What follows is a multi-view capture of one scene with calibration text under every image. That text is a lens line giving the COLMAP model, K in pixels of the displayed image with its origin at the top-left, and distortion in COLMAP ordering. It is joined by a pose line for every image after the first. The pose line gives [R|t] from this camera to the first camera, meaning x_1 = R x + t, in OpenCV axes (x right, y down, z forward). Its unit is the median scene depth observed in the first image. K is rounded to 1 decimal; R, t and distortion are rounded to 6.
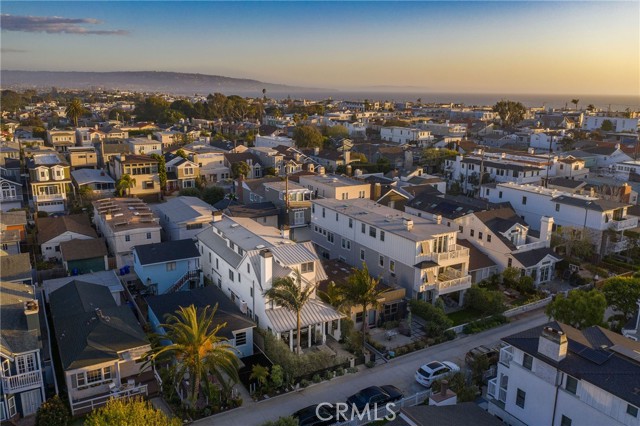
lens RADIAL K [[504.1, 0, 322.2], [0, 504.1, 213.7], [0, 0, 1]] dist [-0.011887, -0.003496]
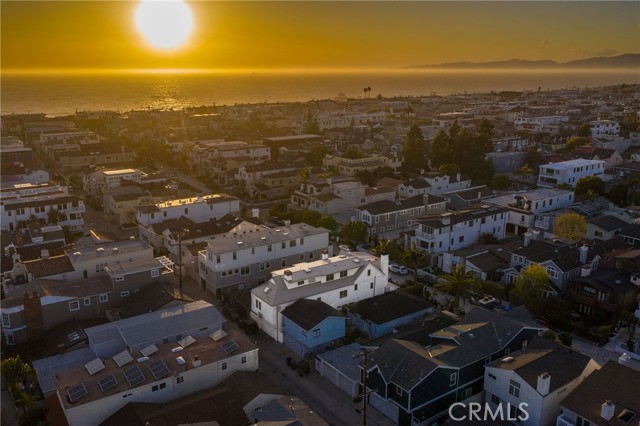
lens RADIAL K [[504.1, 0, 319.4], [0, 504.1, 212.8], [0, 0, 1]] dist [-0.011887, -0.003496]
pose [[-0.045953, -0.271052, 0.961467, -0.910641], [0.243301, 0.930463, 0.273940, -0.303190], [-0.968862, 0.246514, 0.023189, 0.609484]]
